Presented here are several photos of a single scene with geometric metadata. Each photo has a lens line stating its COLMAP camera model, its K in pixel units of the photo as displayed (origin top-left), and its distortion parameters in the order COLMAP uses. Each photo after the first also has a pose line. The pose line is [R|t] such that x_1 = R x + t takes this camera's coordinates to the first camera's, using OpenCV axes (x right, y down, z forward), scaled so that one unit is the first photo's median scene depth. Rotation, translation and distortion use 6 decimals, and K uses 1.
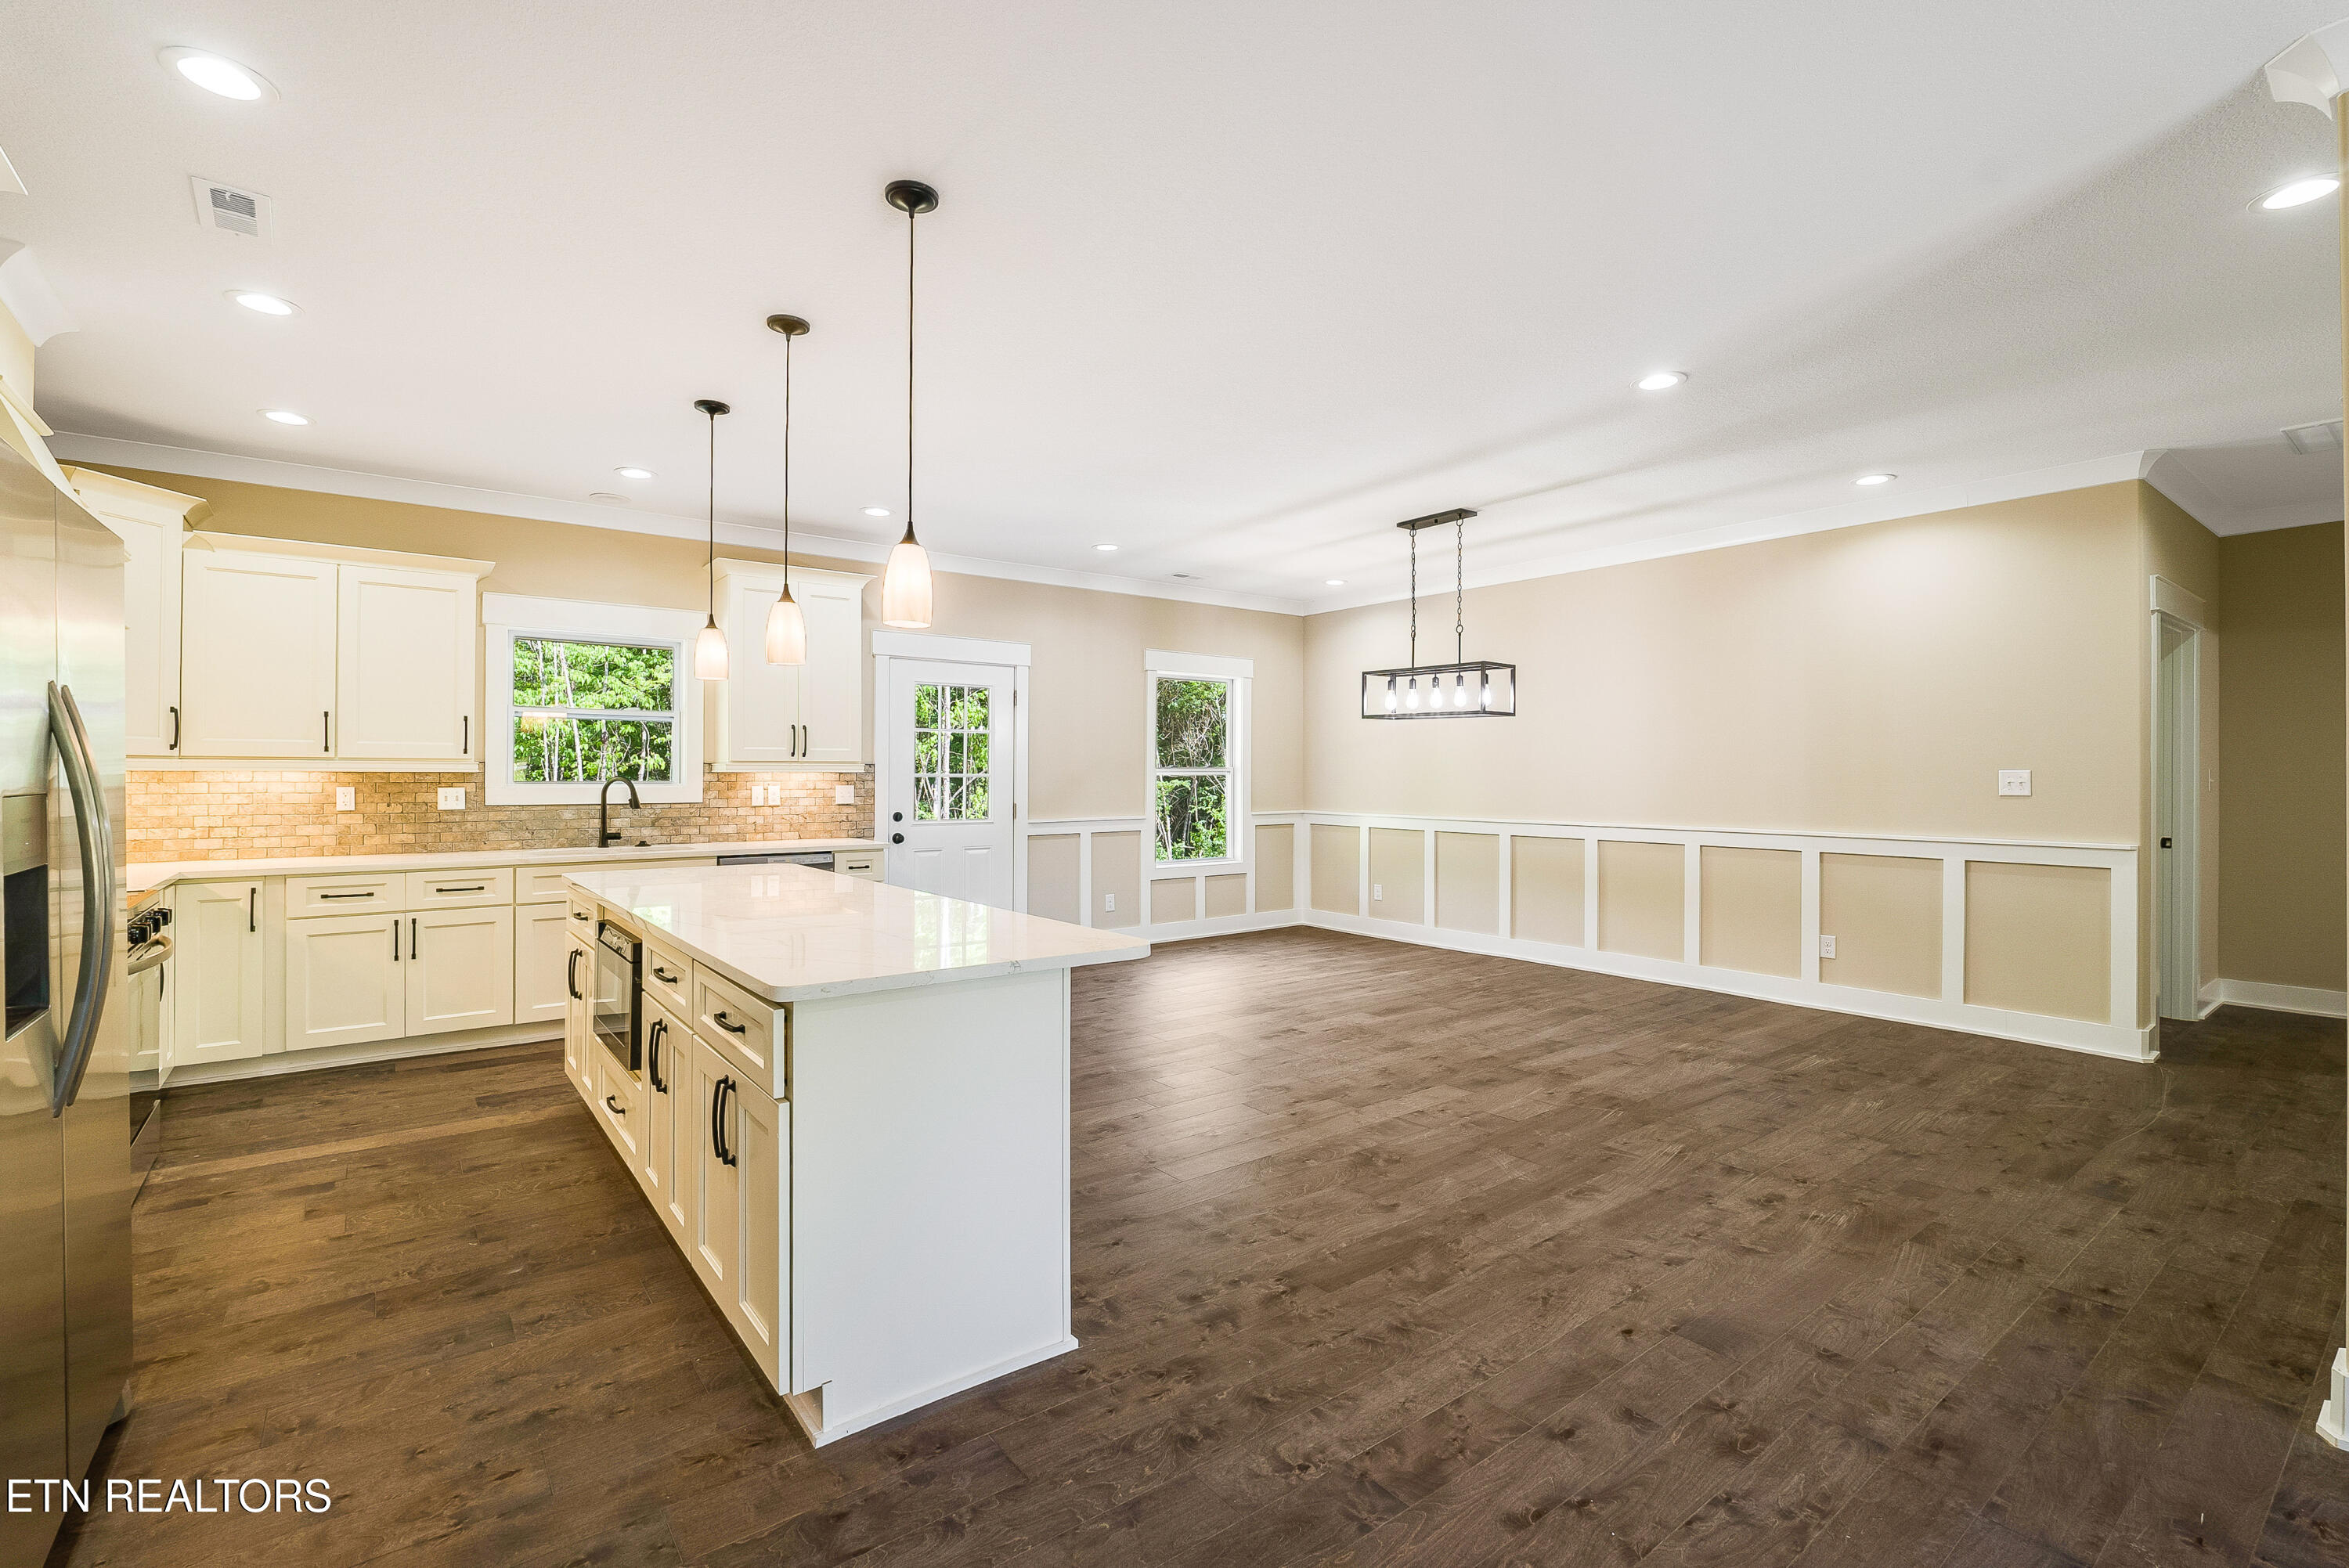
lens RADIAL K [[1062.4, 0, 1173.7], [0, 1062.4, 776.3], [0, 0, 1]] dist [-0.016074, -0.000708]
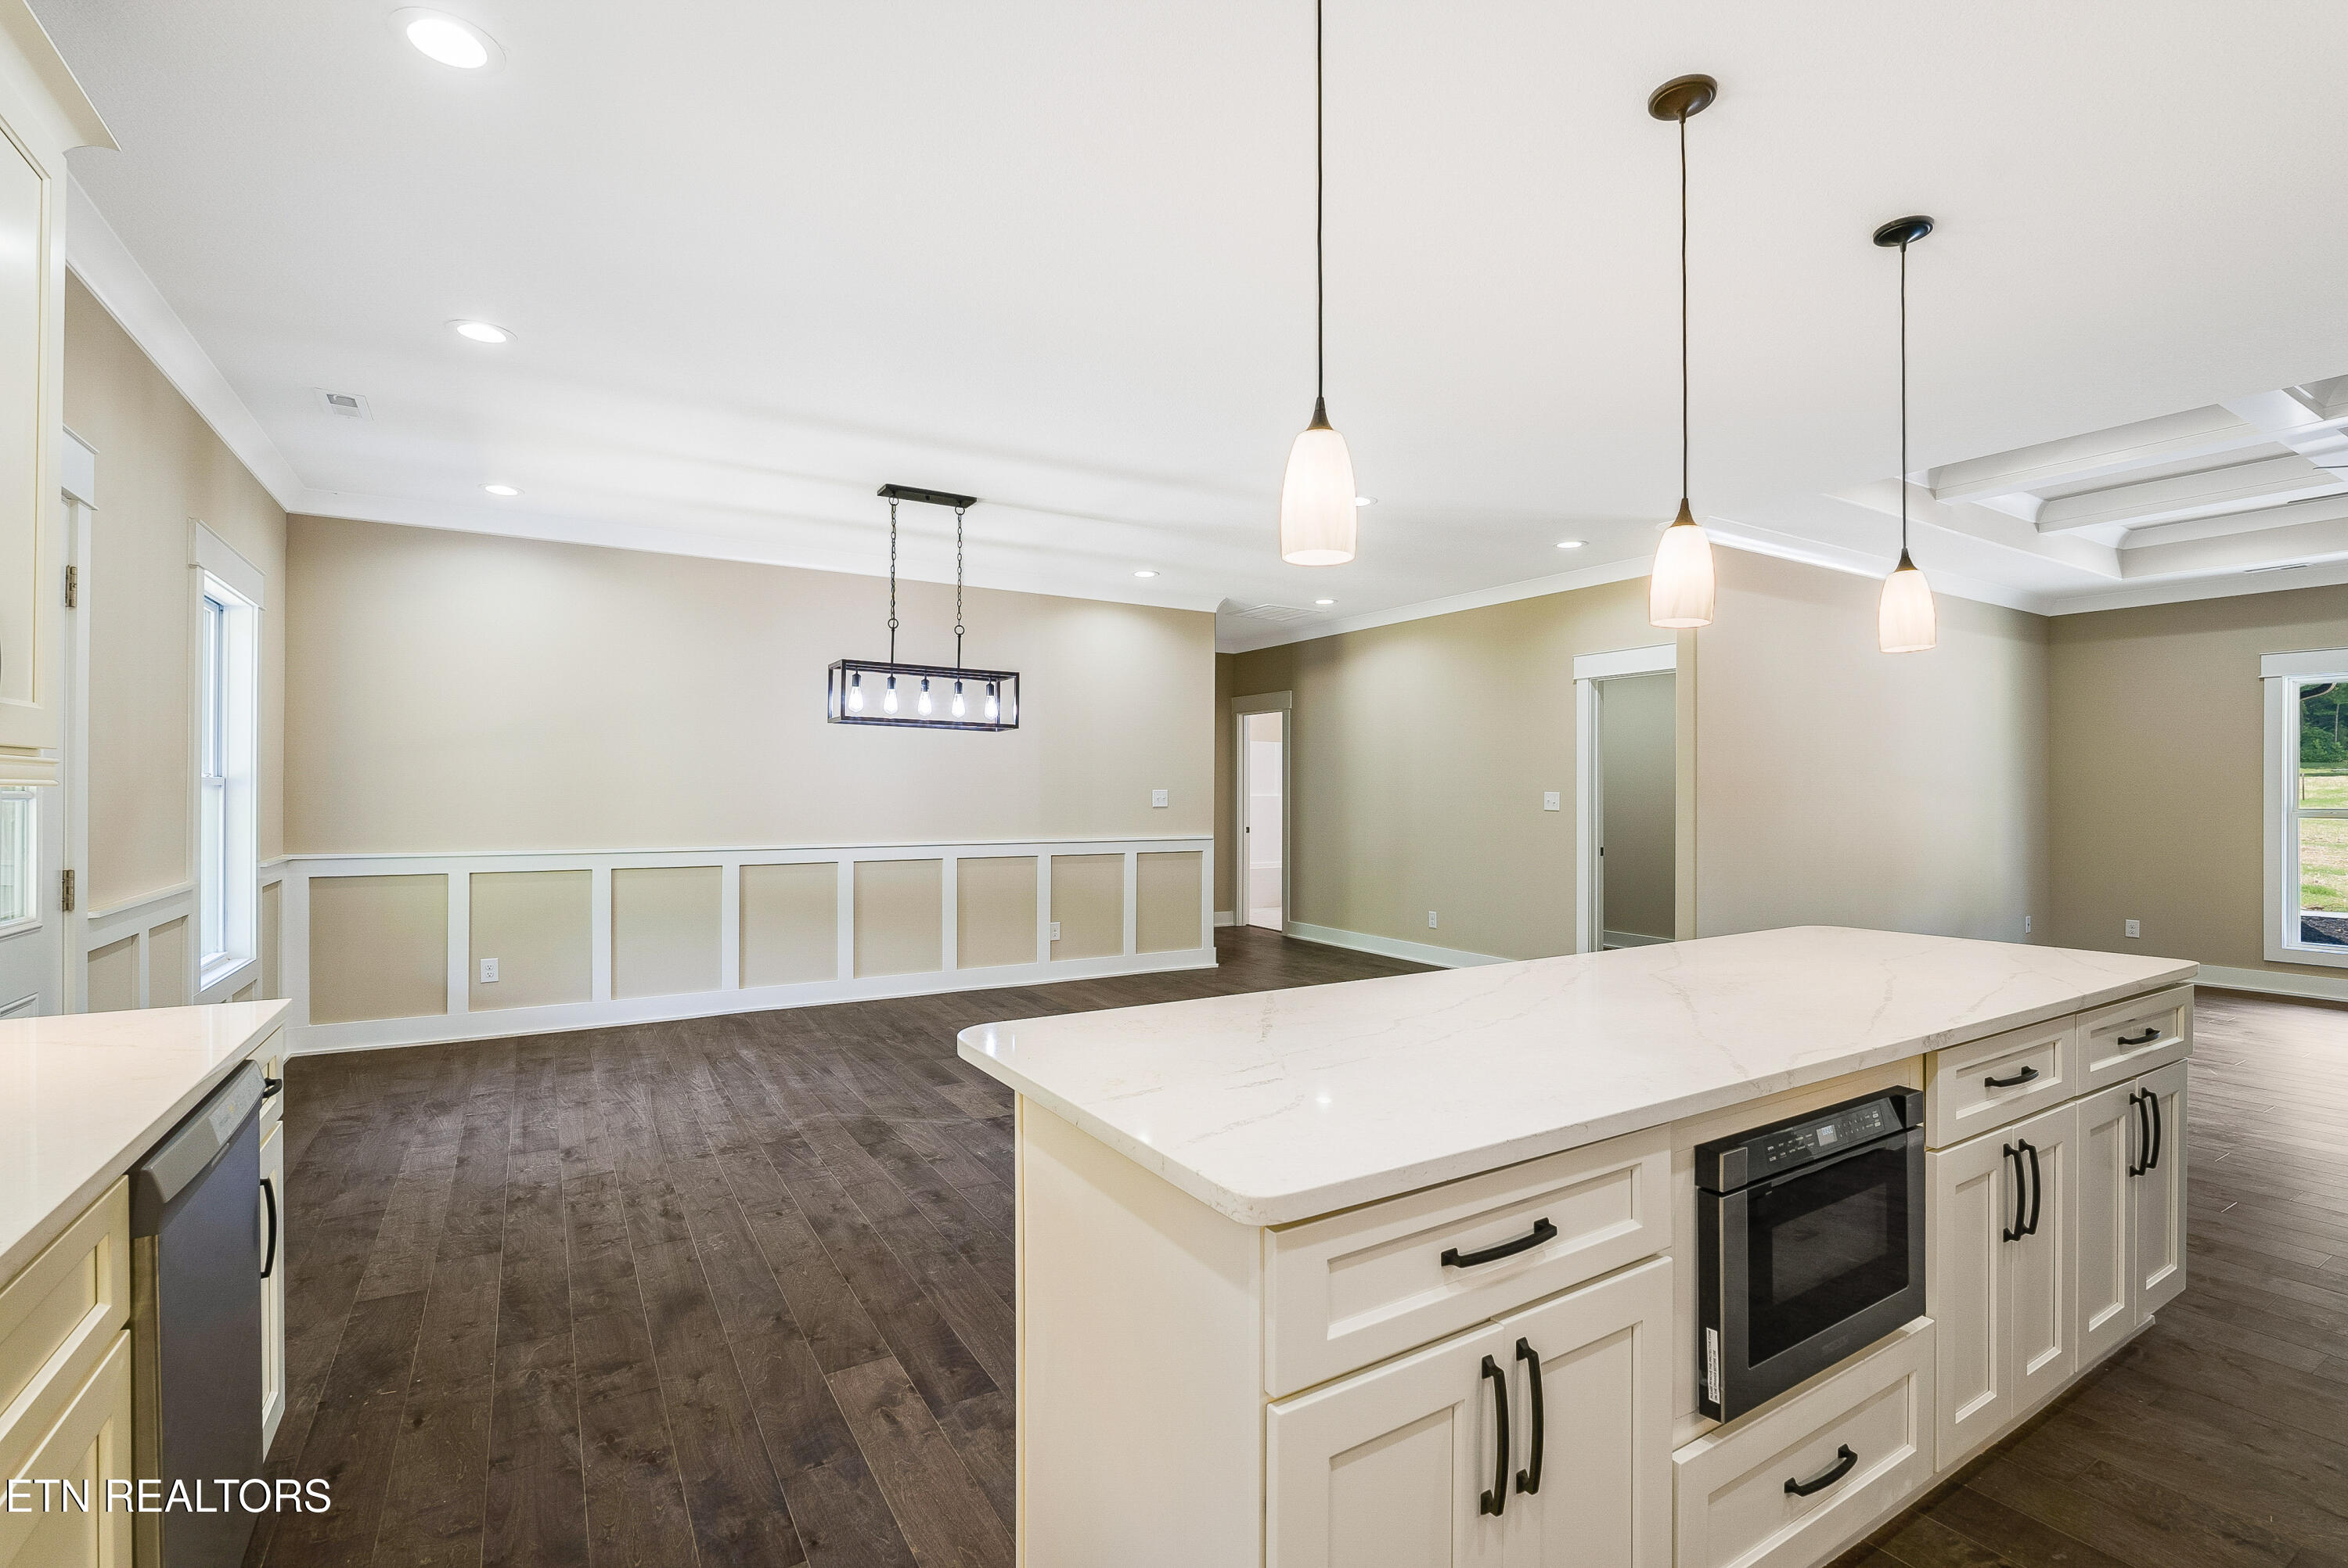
lens RADIAL K [[1067.0, 0, 1201.4], [0, 1067.0, 799.3], [0, 0, 1]] dist [-0.009631, 0.000439]
pose [[0.085034, -0.010294, 0.996325, -0.604265], [-0.002497, 0.999941, 0.010545, -0.006559], [-0.996375, -0.003384, 0.085004, 0.721528]]
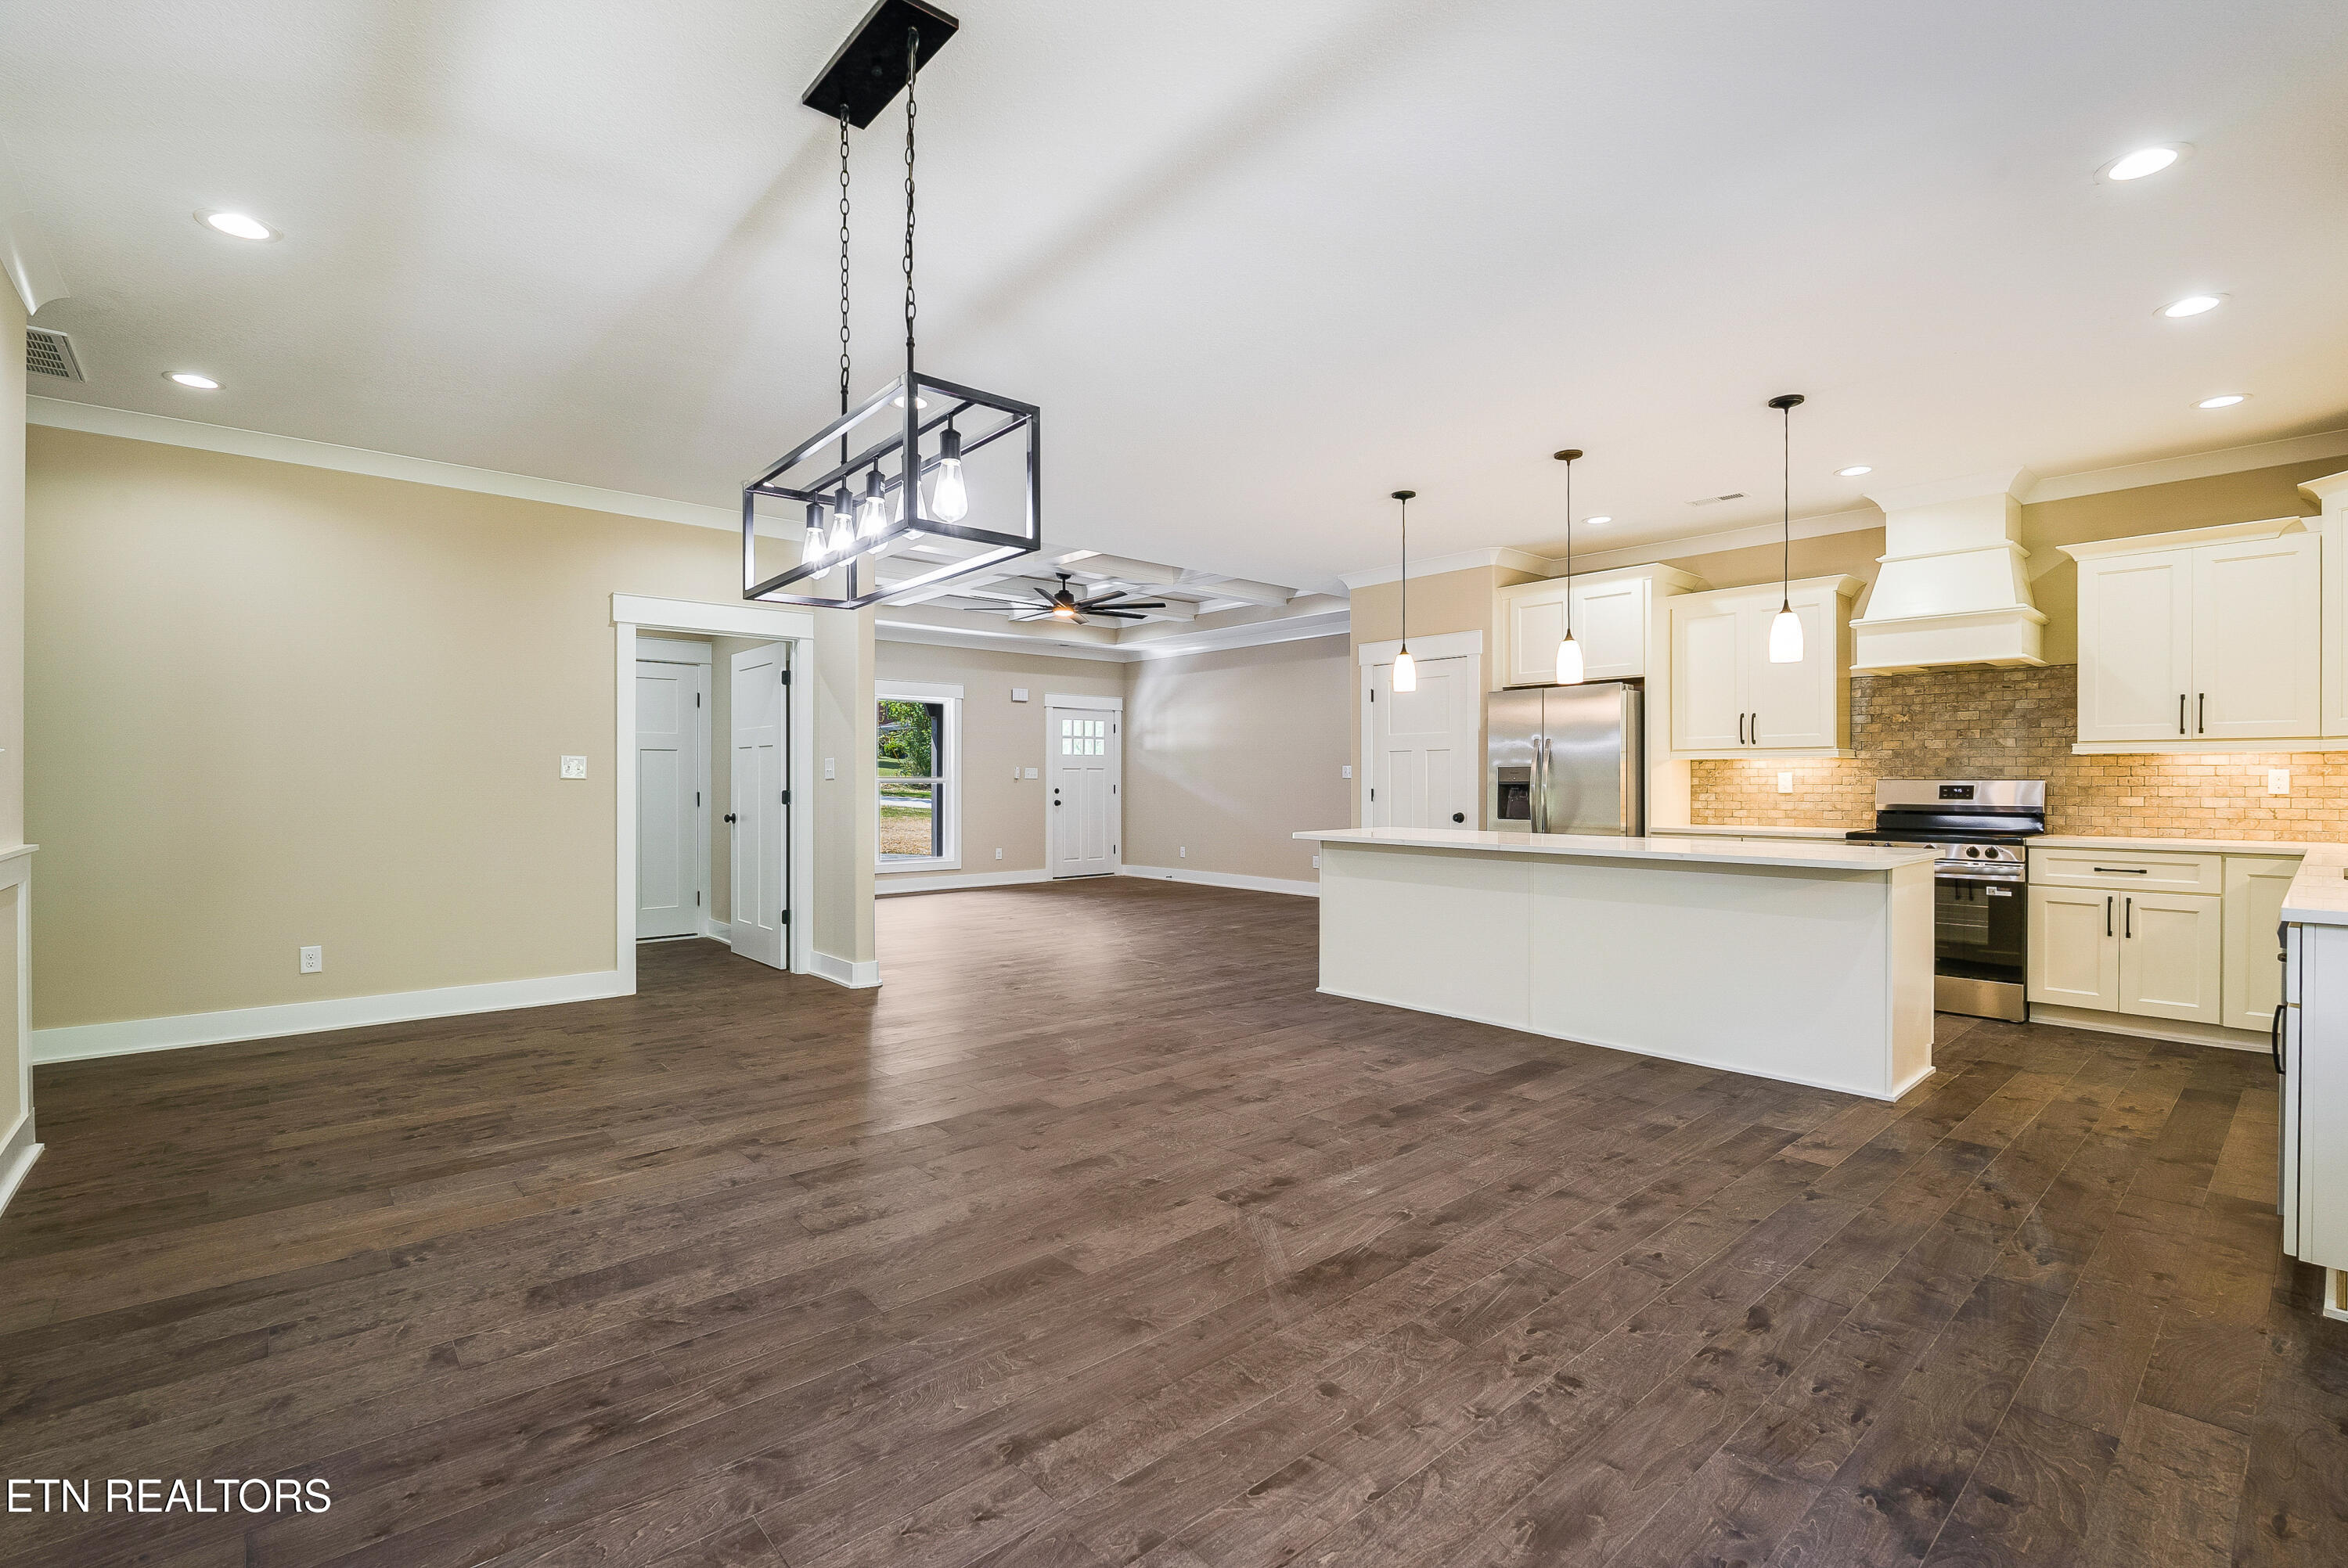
lens RADIAL K [[1061.9, 0, 1173.2], [0, 1061.9, 776.3], [0, 0, 1]] dist [-0.016074, -0.000708]
pose [[-0.996712, 0.000793, -0.081018, 0.178765], [0.001092, 0.999993, -0.003644, 0.019951], [0.081014, -0.003720, -0.996706, 1.420899]]
